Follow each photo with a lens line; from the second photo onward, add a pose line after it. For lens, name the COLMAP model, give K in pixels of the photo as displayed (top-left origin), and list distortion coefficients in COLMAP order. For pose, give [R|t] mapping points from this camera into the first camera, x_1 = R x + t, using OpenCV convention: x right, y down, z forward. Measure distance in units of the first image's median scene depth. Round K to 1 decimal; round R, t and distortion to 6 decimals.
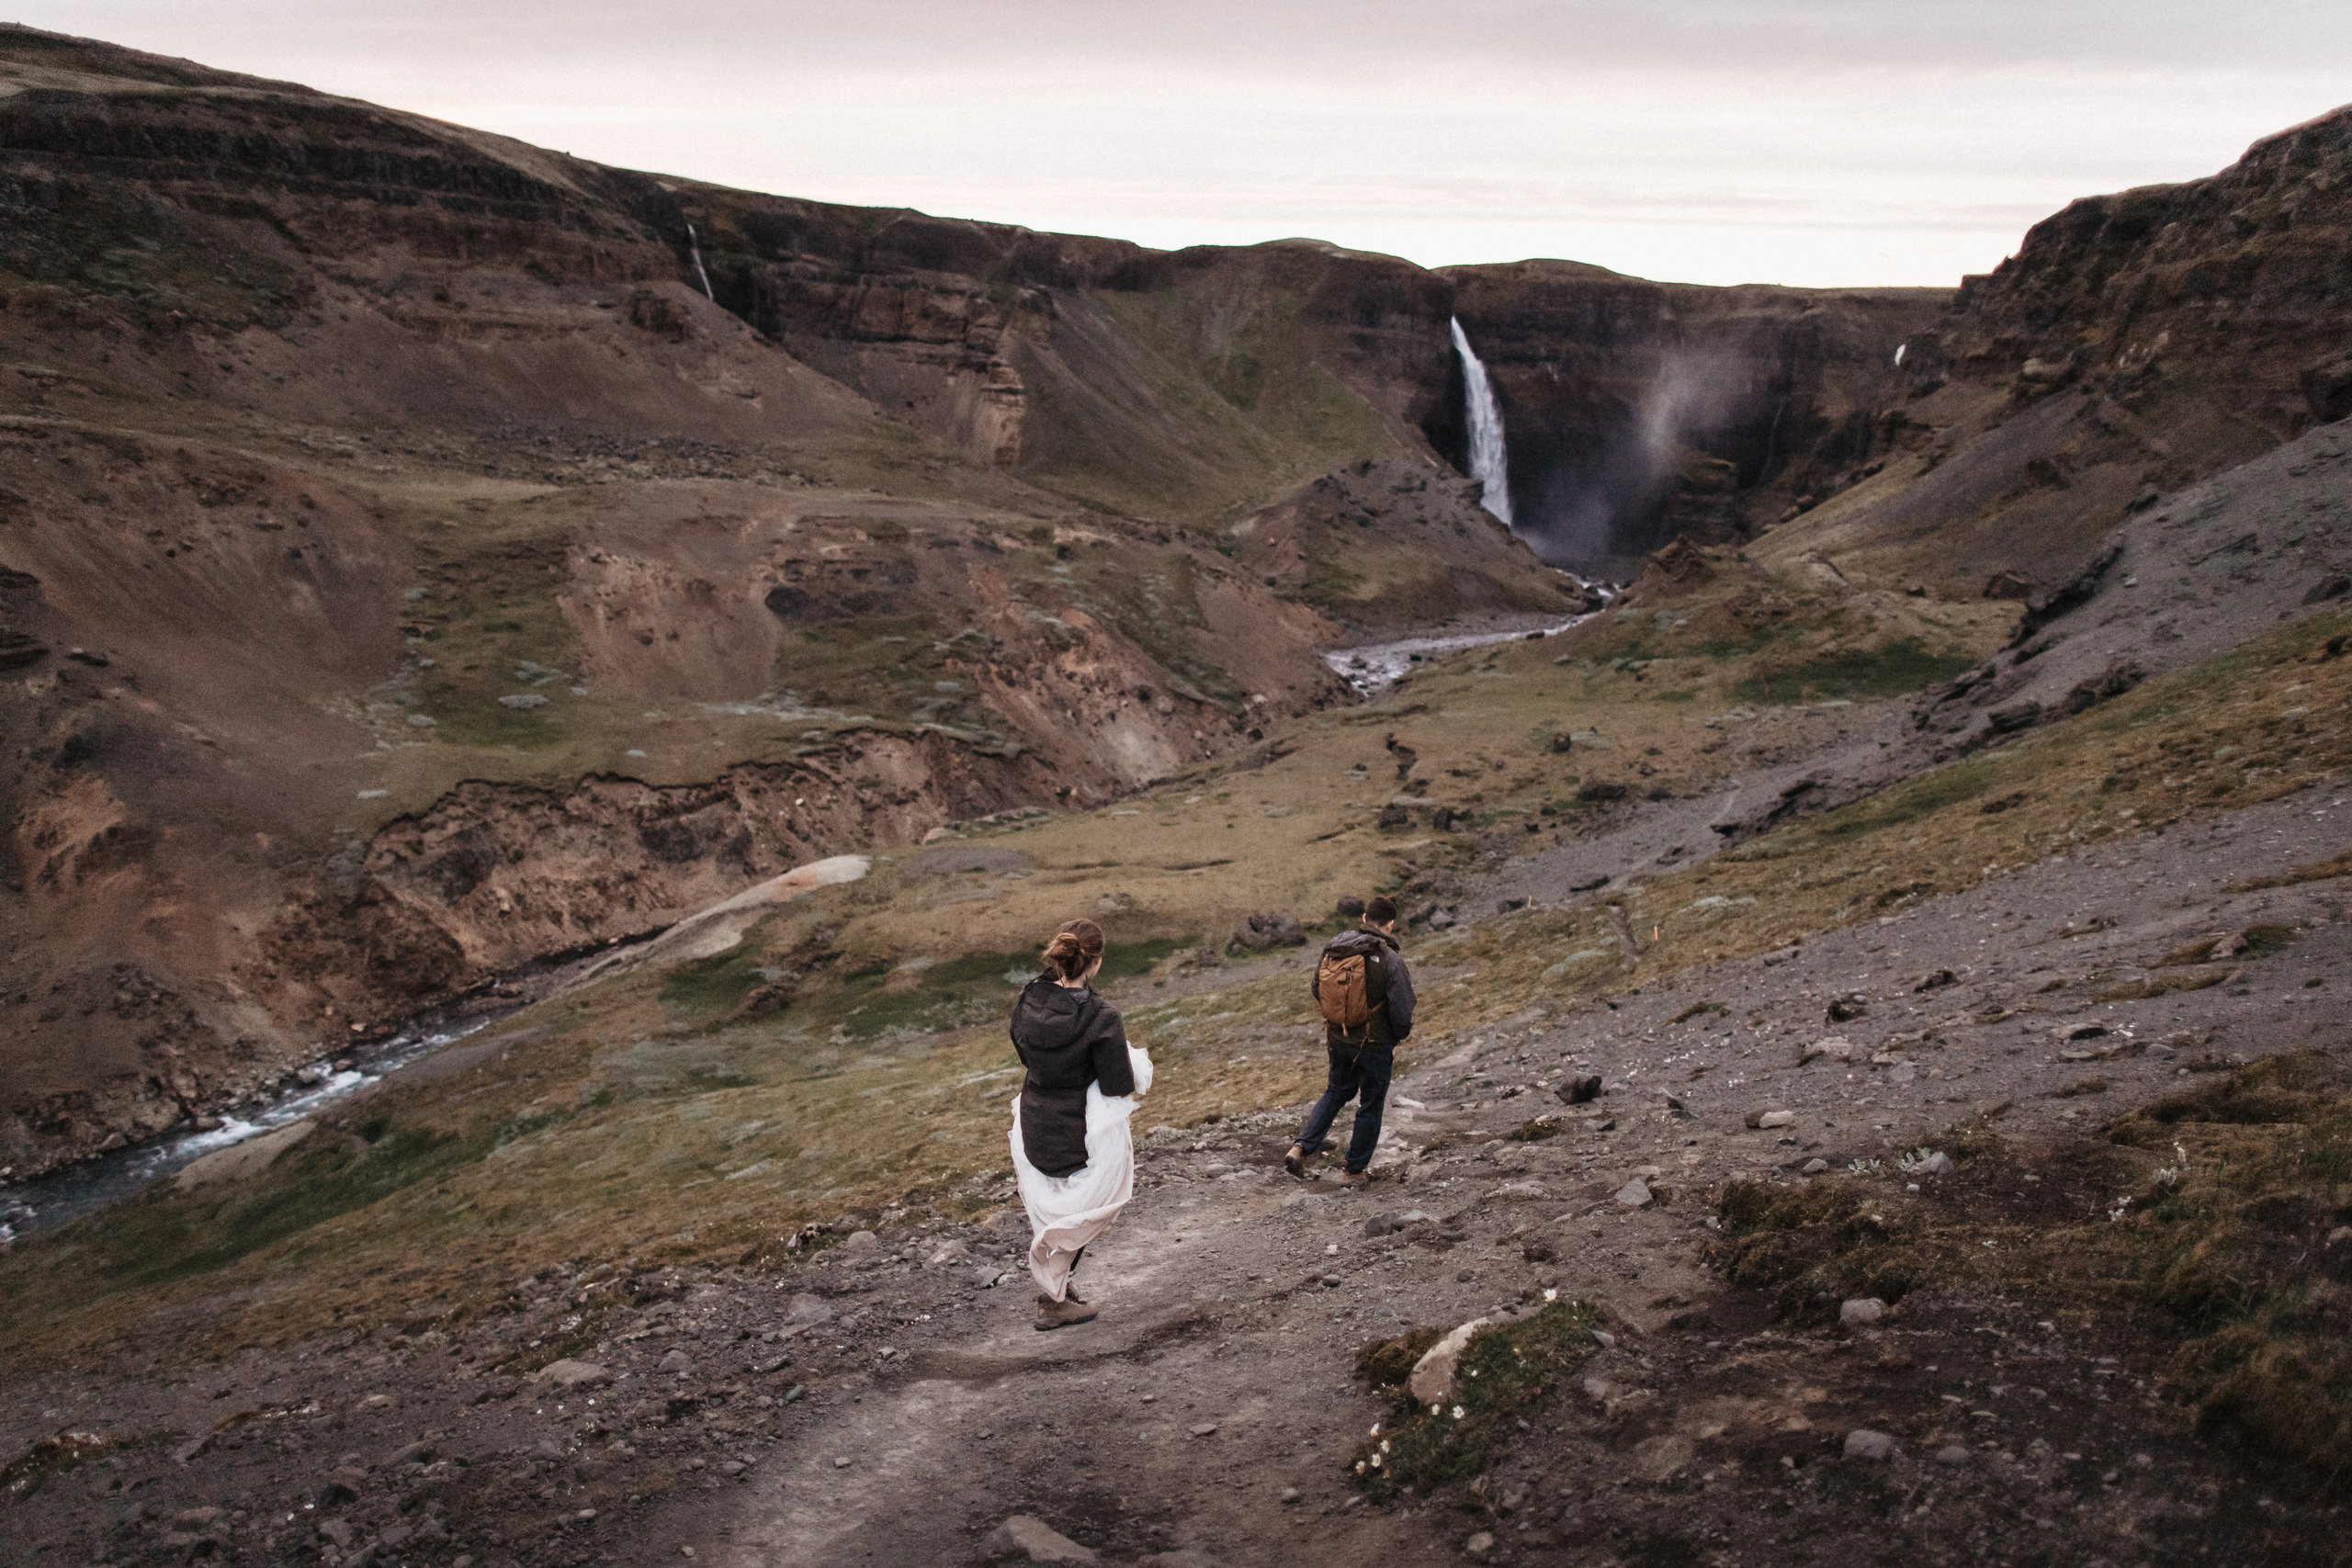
lens RADIAL K [[1584.2, 0, 1176.0], [0, 1584.2, 784.0], [0, 0, 1]] dist [-0.002419, 0.042295]
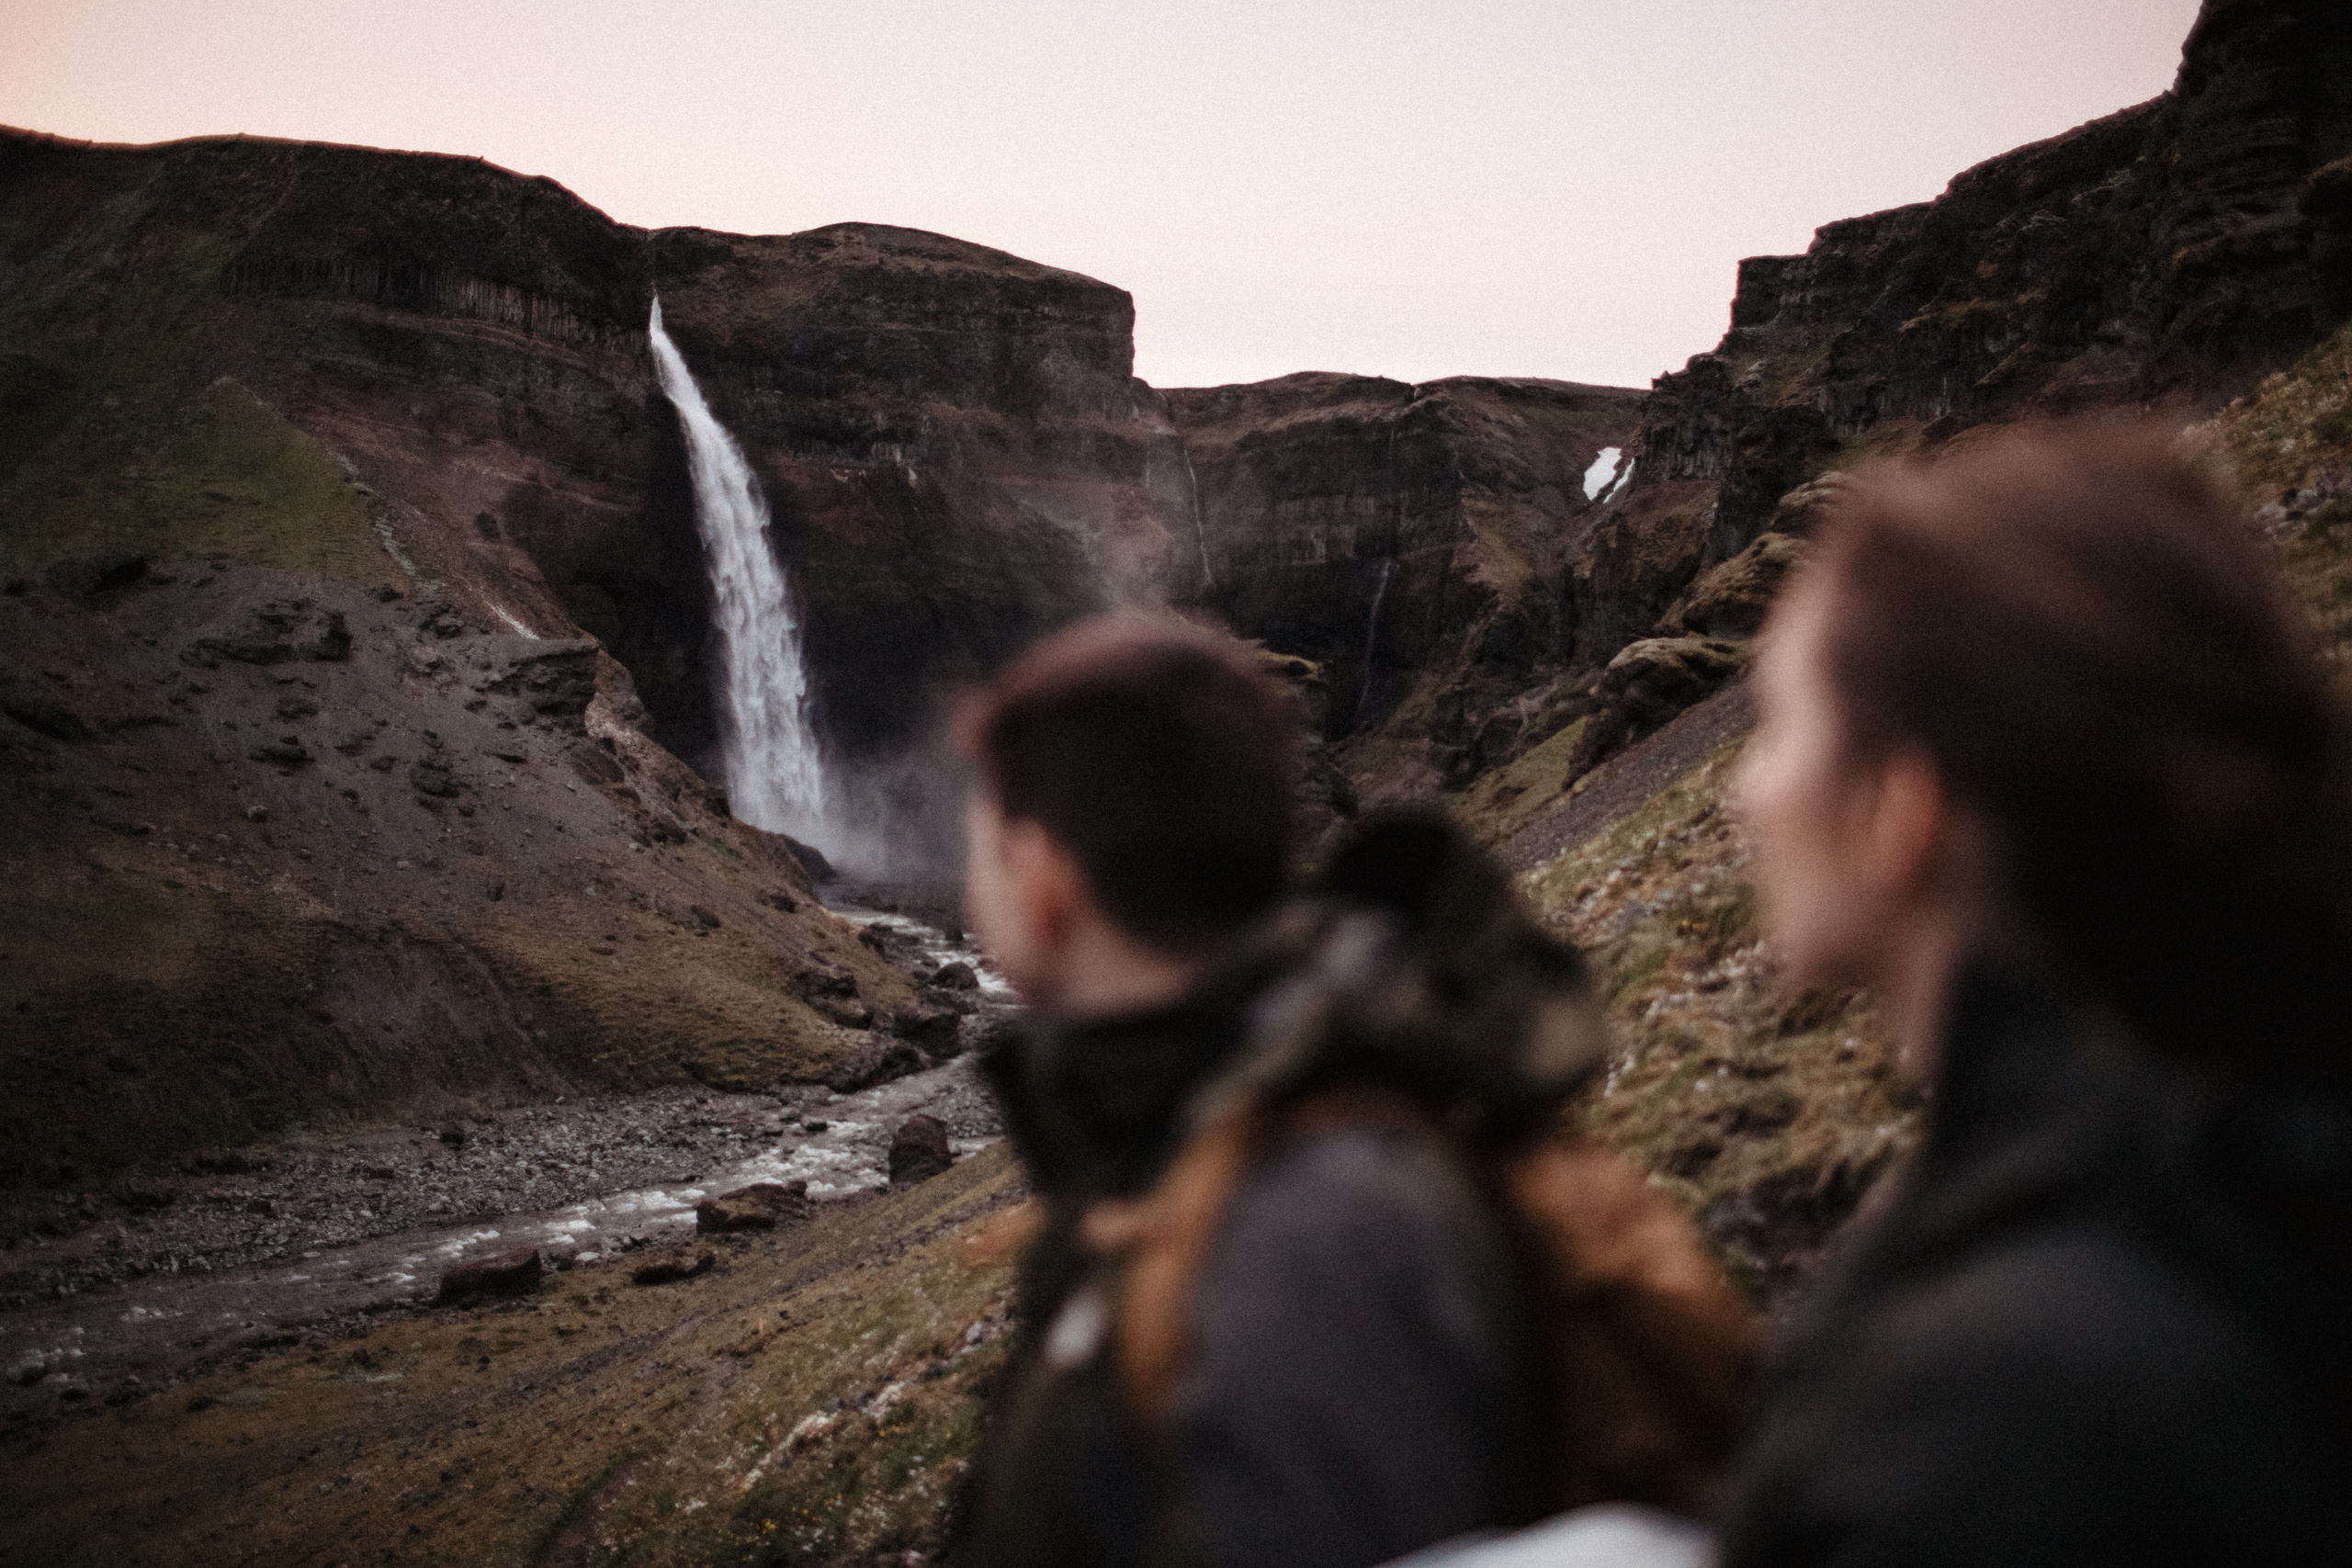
lens RADIAL K [[2262.4, 0, 1176.0], [0, 2262.4, 784.0], [0, 0, 1]] dist [-0.107502, 0.146923]
pose [[0.959310, -0.018393, 0.281756, 0.147683], [0.072354, 0.980571, -0.182335, -0.062229], [-0.272928, 0.195302, 0.942002, 0.459742]]
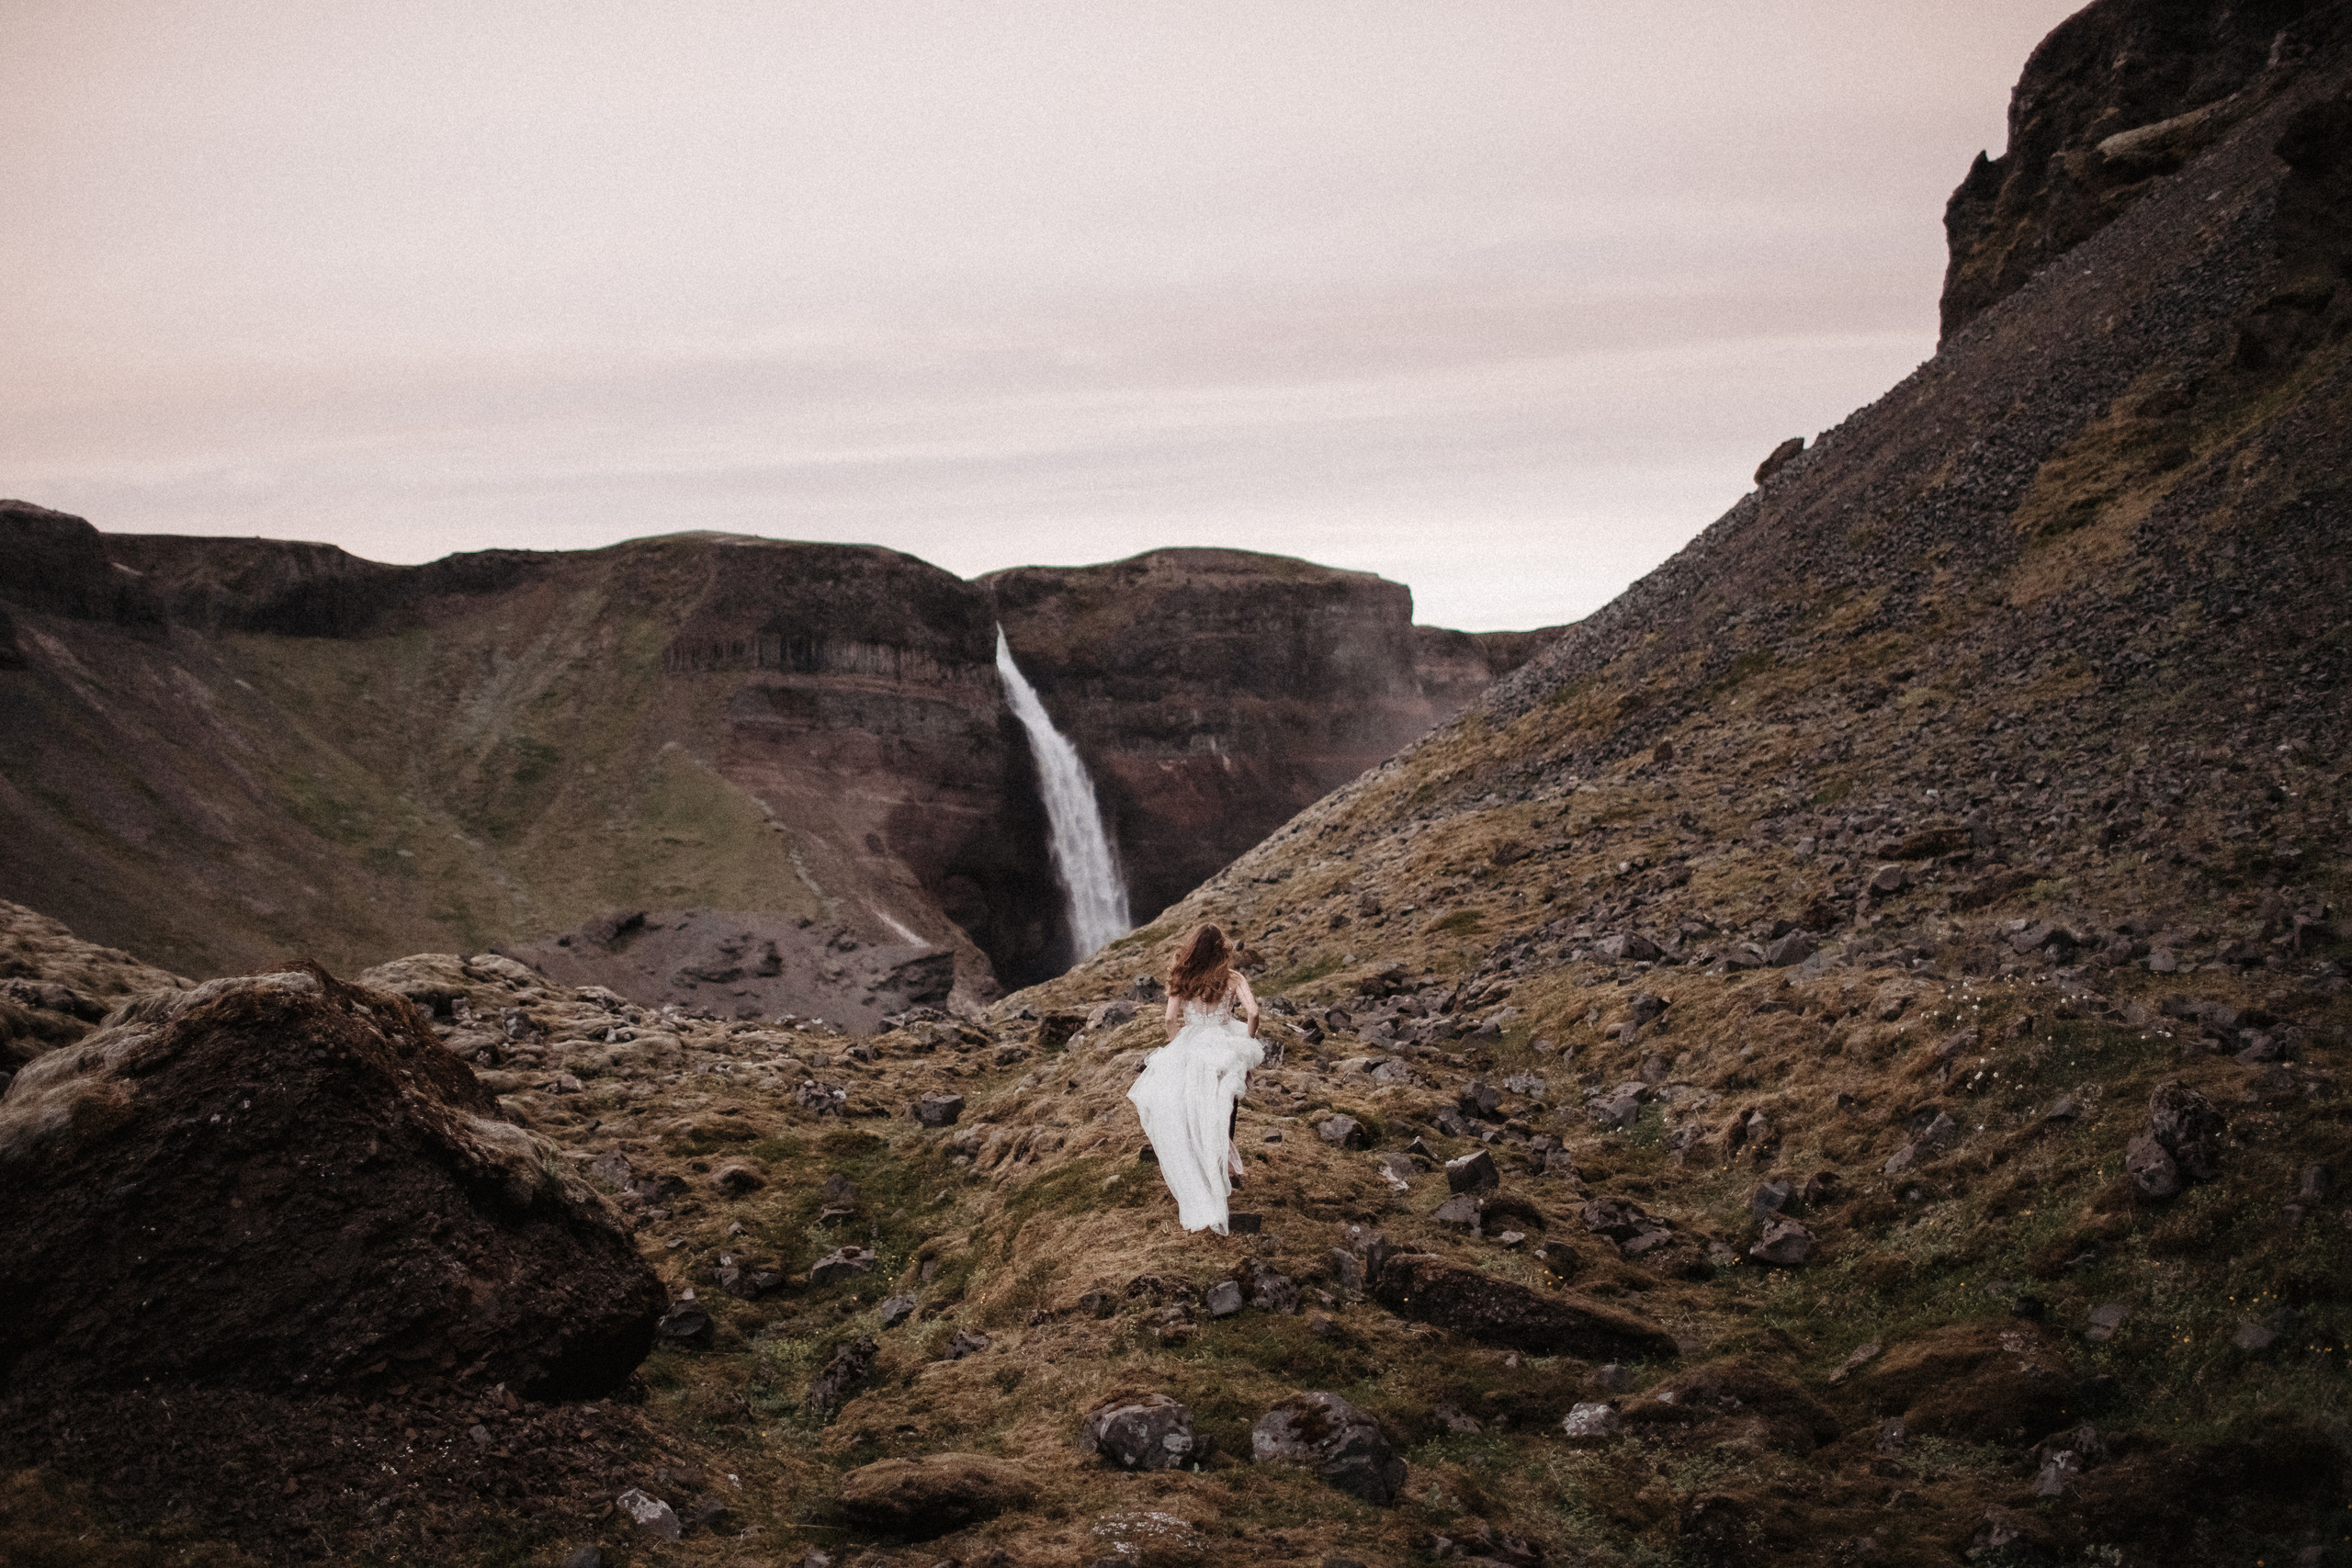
lens RADIAL K [[2384.7, 0, 1119.5], [0, 2384.7, 778.0], [0, 0, 1]] dist [-0.104234, 0.126512]
pose [[0.994074, -0.063267, 0.088403, 0.153035], [0.086488, 0.952942, -0.290552, -0.037385], [-0.065861, 0.296476, 0.952767, 0.308798]]
